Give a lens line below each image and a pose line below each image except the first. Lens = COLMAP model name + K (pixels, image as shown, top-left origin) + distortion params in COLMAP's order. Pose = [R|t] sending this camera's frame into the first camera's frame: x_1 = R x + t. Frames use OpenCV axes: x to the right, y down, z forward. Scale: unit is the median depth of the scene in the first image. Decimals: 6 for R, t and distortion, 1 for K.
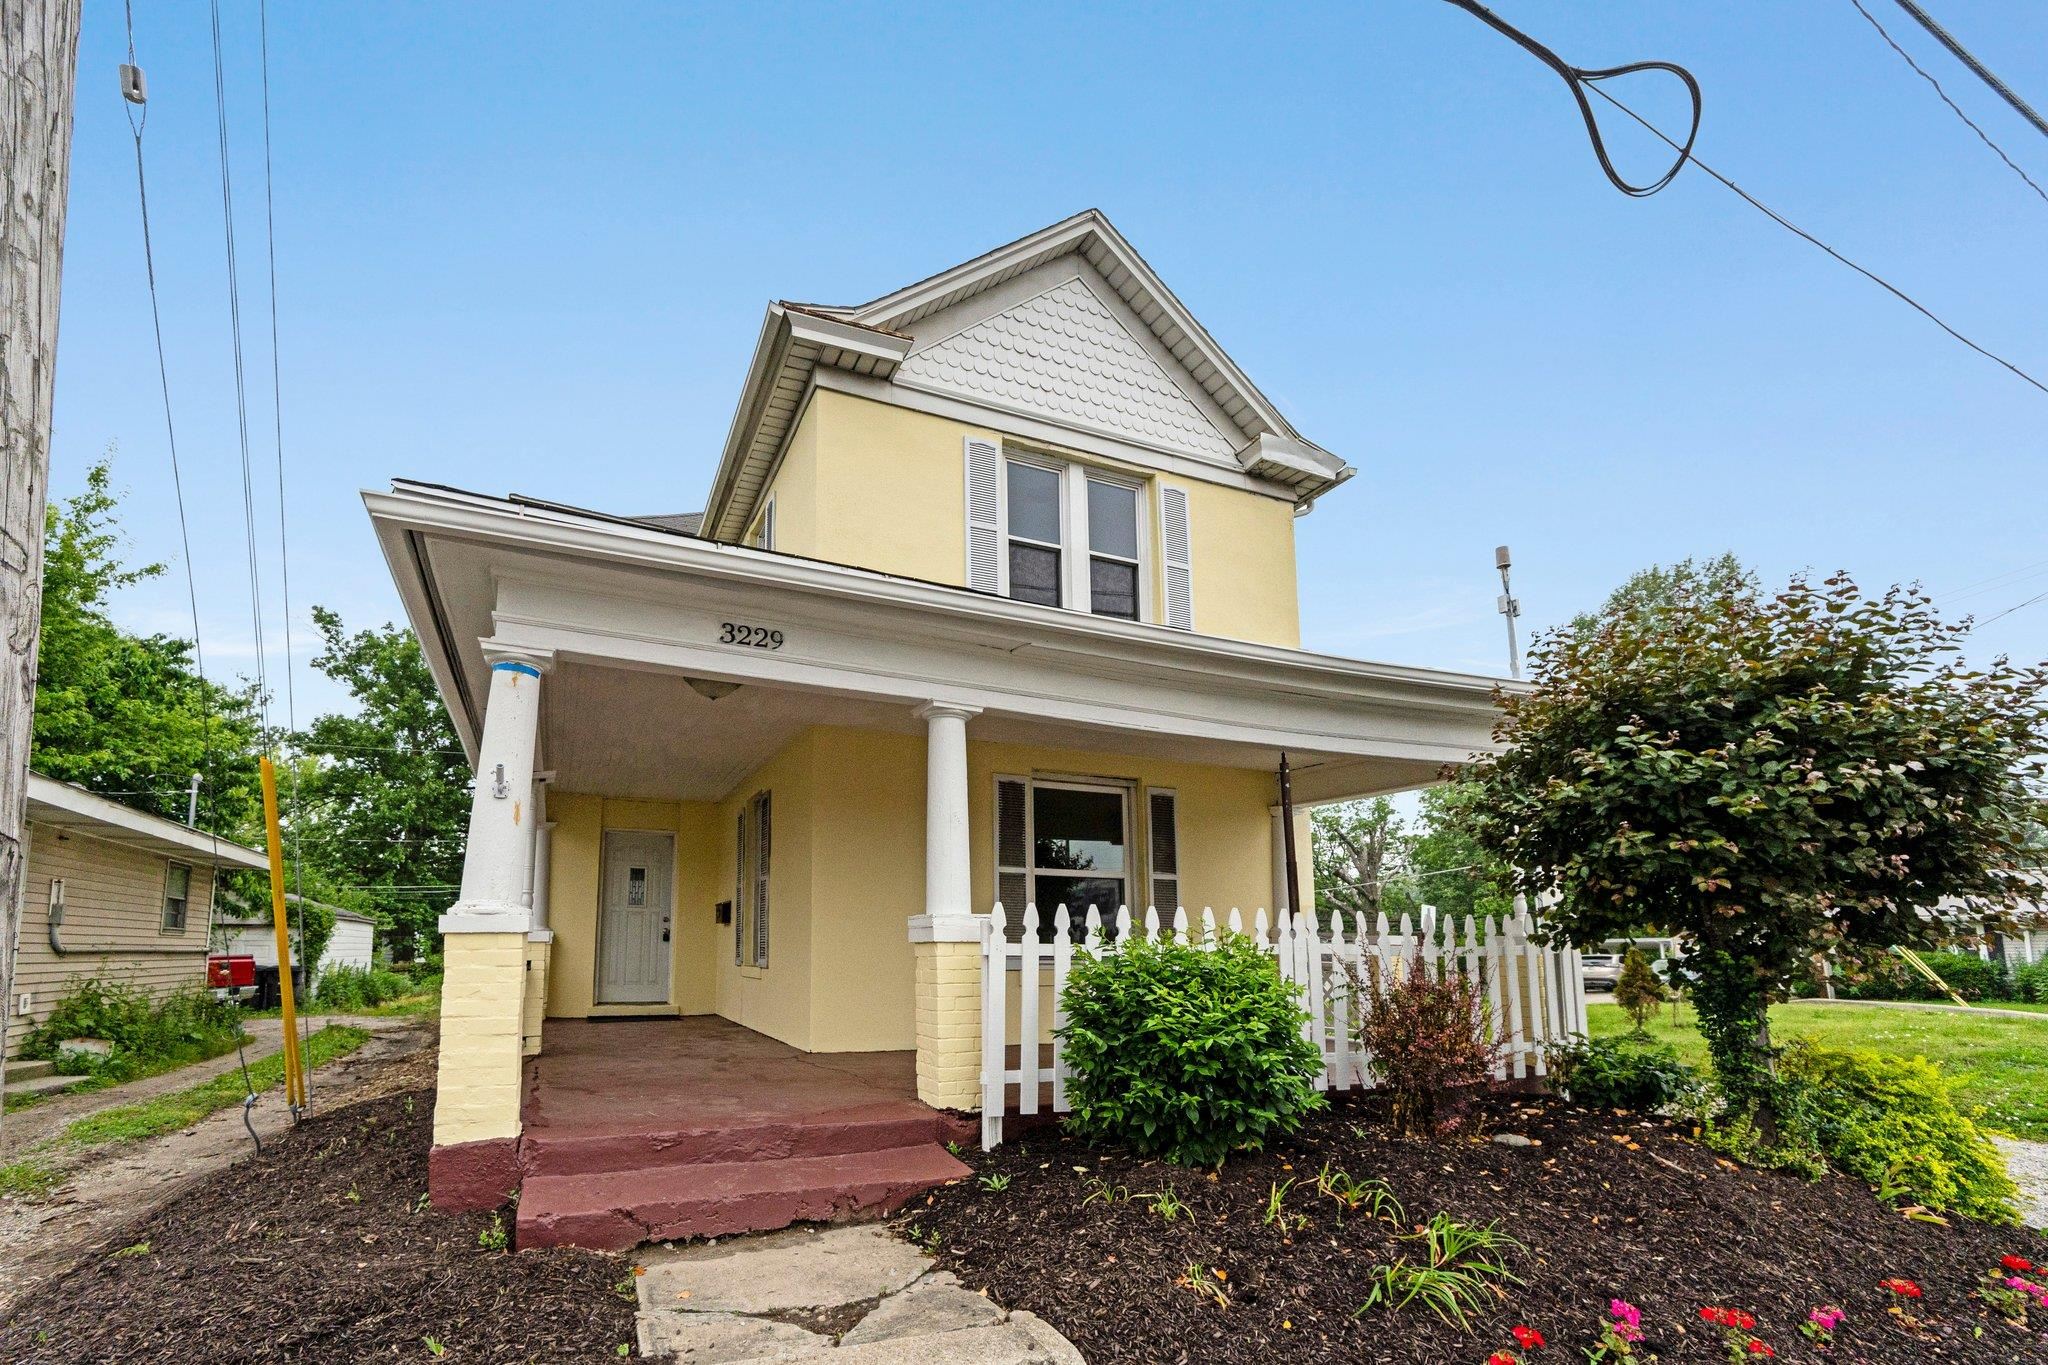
lens RADIAL K [[893.4, 0, 1024.0], [0, 893.4, 682.5], [0, 0, 1]] dist [0.000141, -0.000039]
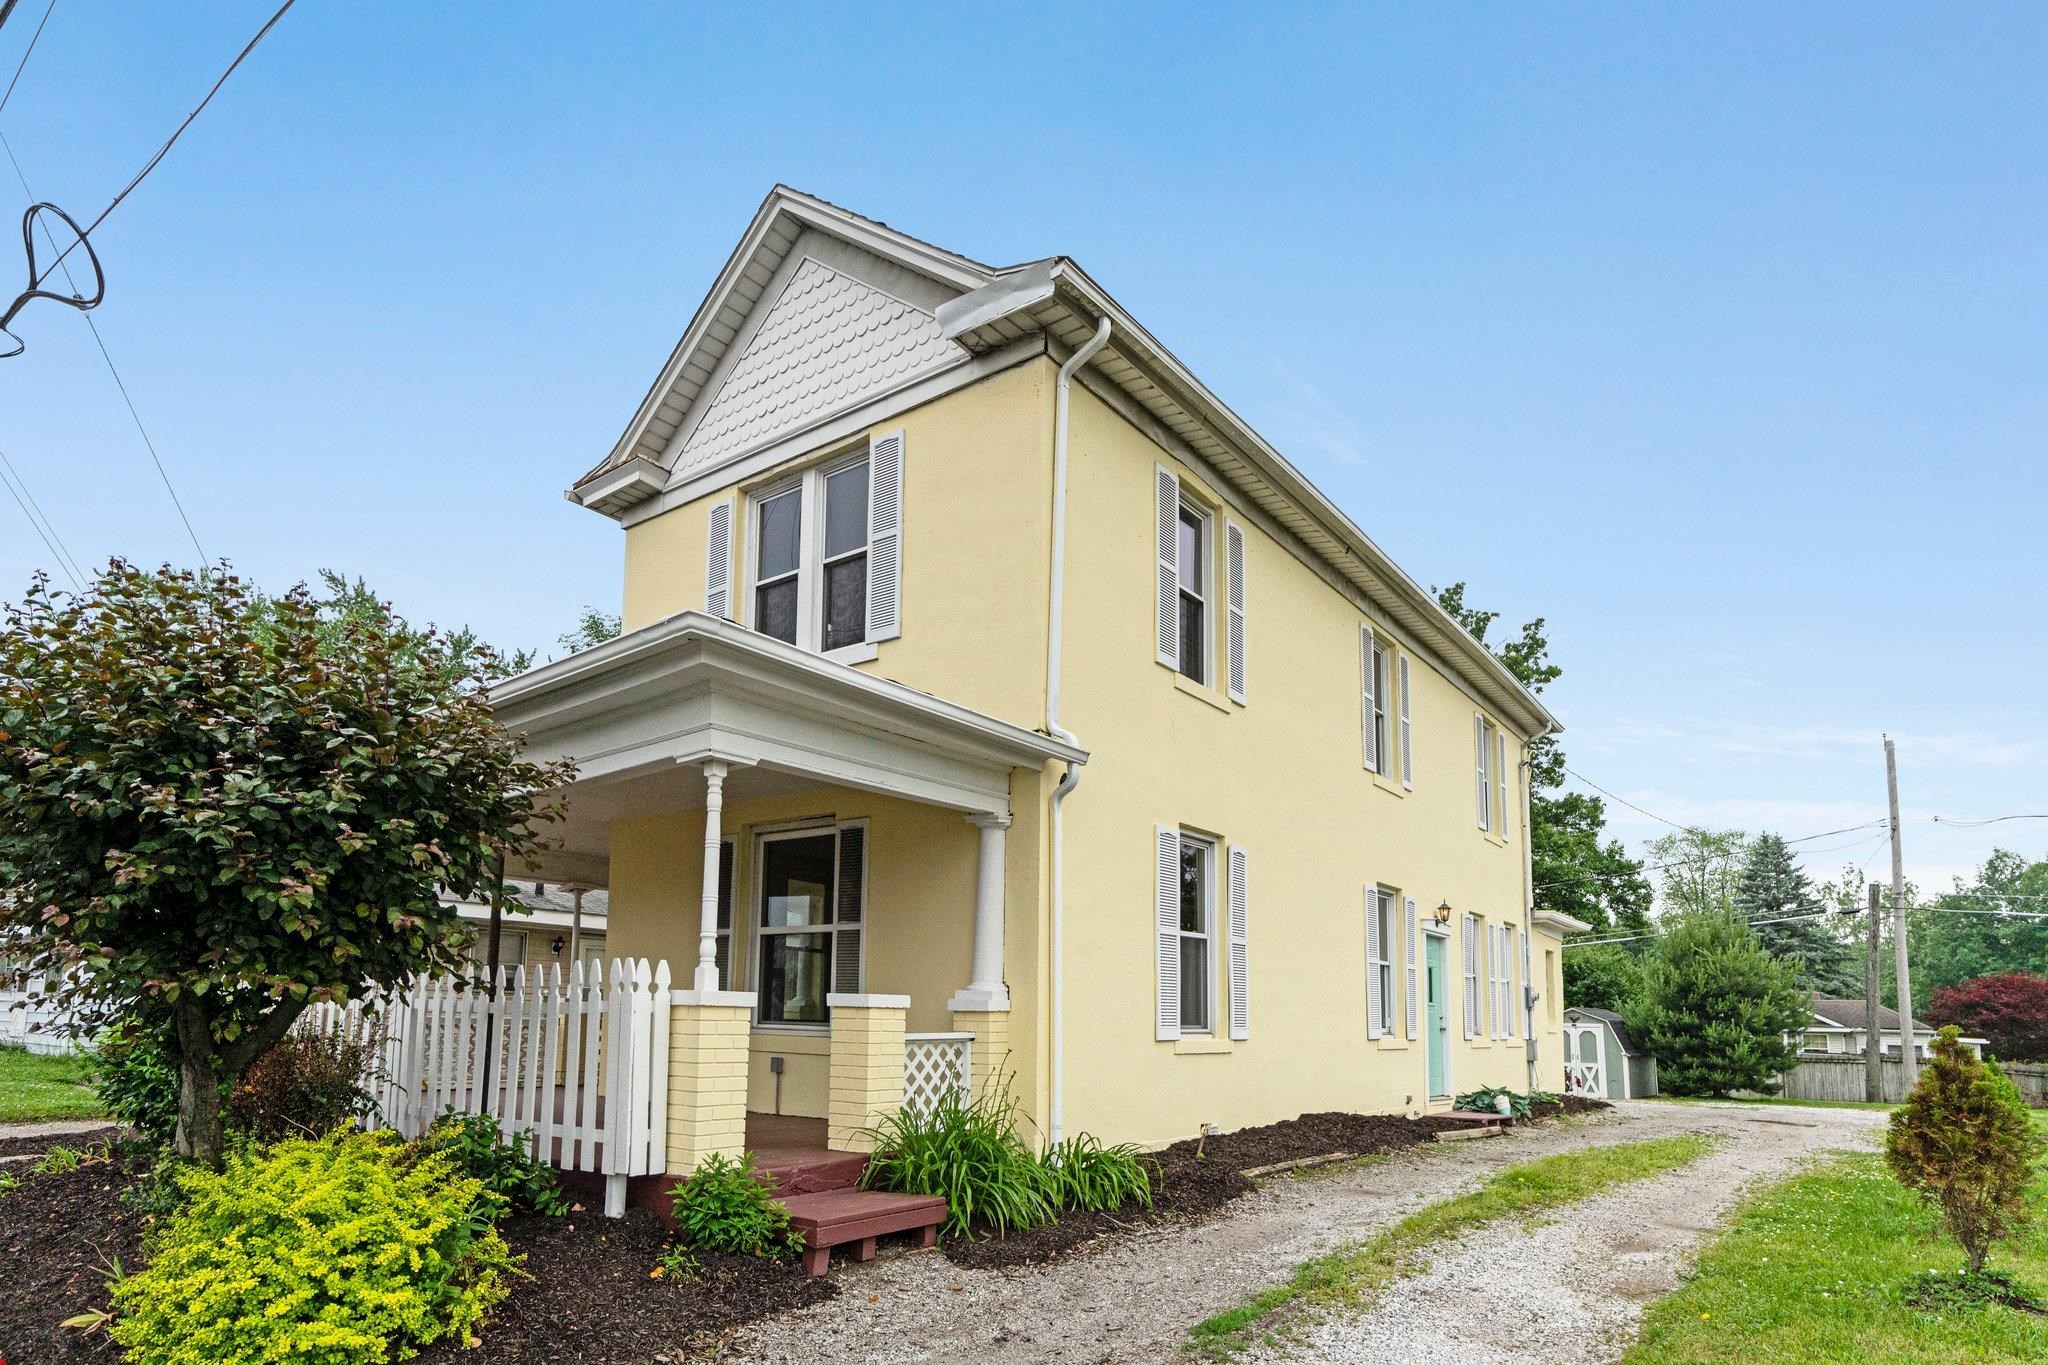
lens RADIAL K [[1131.8, 0, 1024.0], [0, 1131.8, 682.5], [0, 0, 1]] dist [0.000247, 0.000015]
pose [[0.451302, -0.234512, -0.861006, 1.128170], [0.228043, 0.963123, -0.142795, 0.178164], [0.862742, -0.131903, 0.488138, 0.634817]]
